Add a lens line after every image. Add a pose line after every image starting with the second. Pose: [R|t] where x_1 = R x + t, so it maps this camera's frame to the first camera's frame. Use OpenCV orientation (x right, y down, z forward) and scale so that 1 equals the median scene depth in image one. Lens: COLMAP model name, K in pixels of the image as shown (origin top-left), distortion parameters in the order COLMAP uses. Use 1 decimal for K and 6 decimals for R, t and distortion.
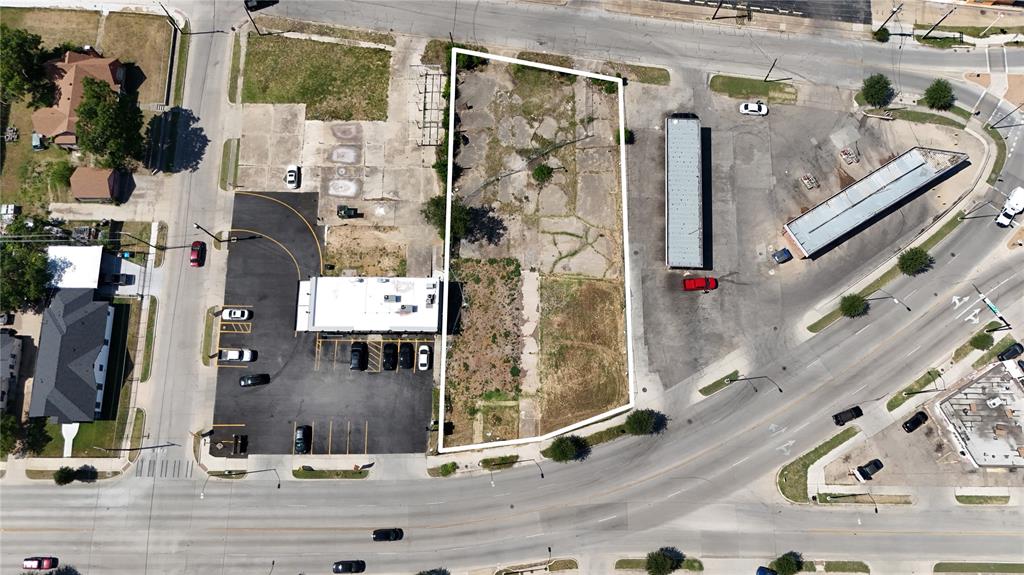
lens RADIAL K [[755.1, 0, 511.5], [0, 755.1, 292.1], [0, 0, 1]] dist [0.070347, -0.064538]
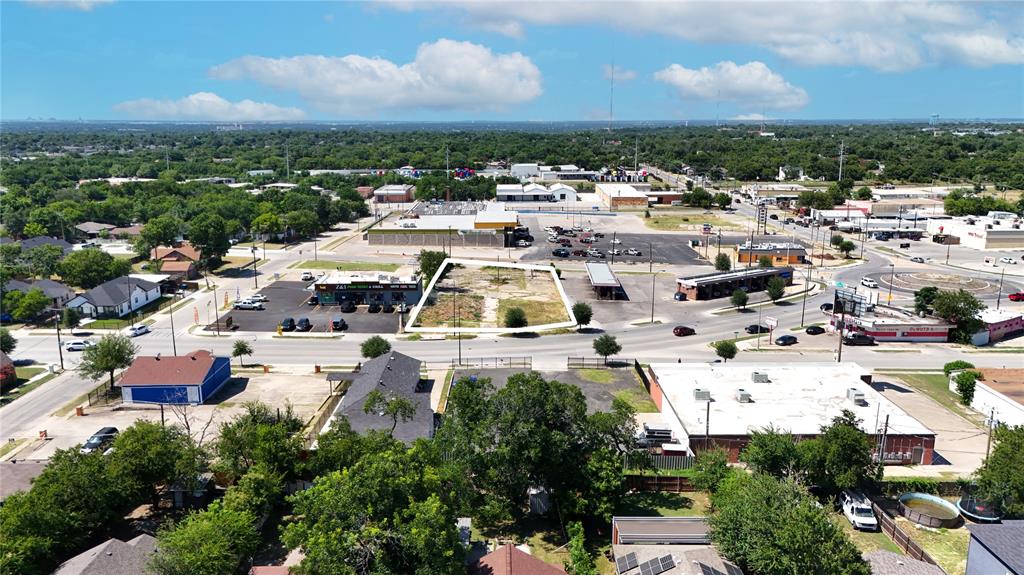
lens RADIAL K [[755.1, 0, 511.5], [0, 755.1, 292.1], [0, 0, 1]] dist [0.070347, -0.064538]
pose [[0.999754, 0.015492, 0.015858, 0.039731], [0.007708, 0.427803, -0.903839, 1.161184], [-0.020787, 0.903739, 0.427579, 0.442767]]
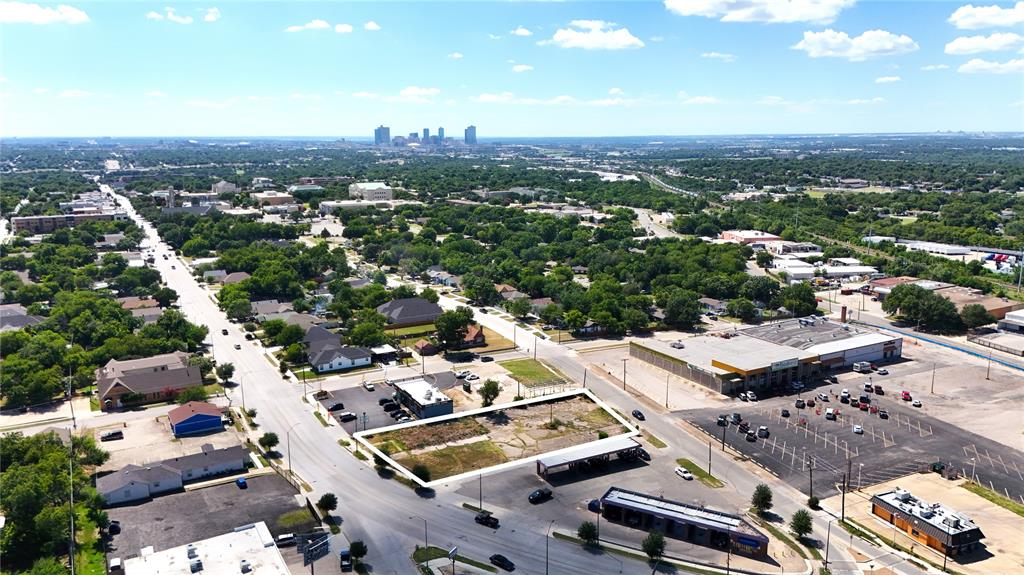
lens RADIAL K [[755.1, 0, 511.5], [0, 755.1, 292.1], [0, 0, 1]] dist [0.070347, -0.064538]
pose [[0.497725, 0.193836, -0.845398, 1.281213], [-0.847470, 0.316099, -0.426469, 0.488559], [0.184564, 0.928714, 0.321600, 0.266201]]
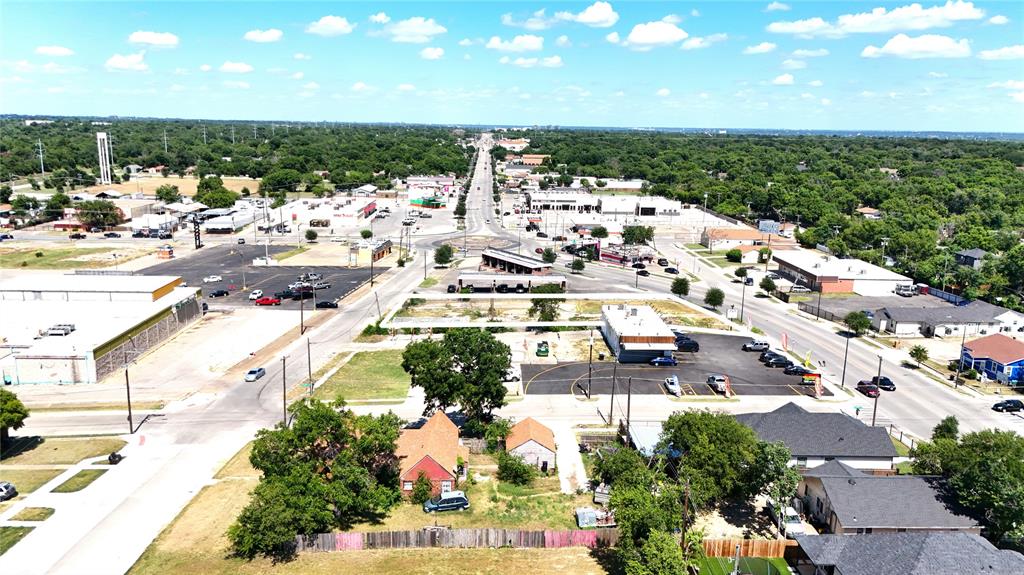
lens RADIAL K [[755.1, 0, 511.5], [0, 755.1, 292.1], [0, 0, 1]] dist [0.070347, -0.064538]
pose [[-0.038491, -0.197360, 0.979575, -1.186888], [0.971582, 0.221730, 0.082850, -0.243970], [-0.233553, 0.954927, 0.183216, 0.777160]]
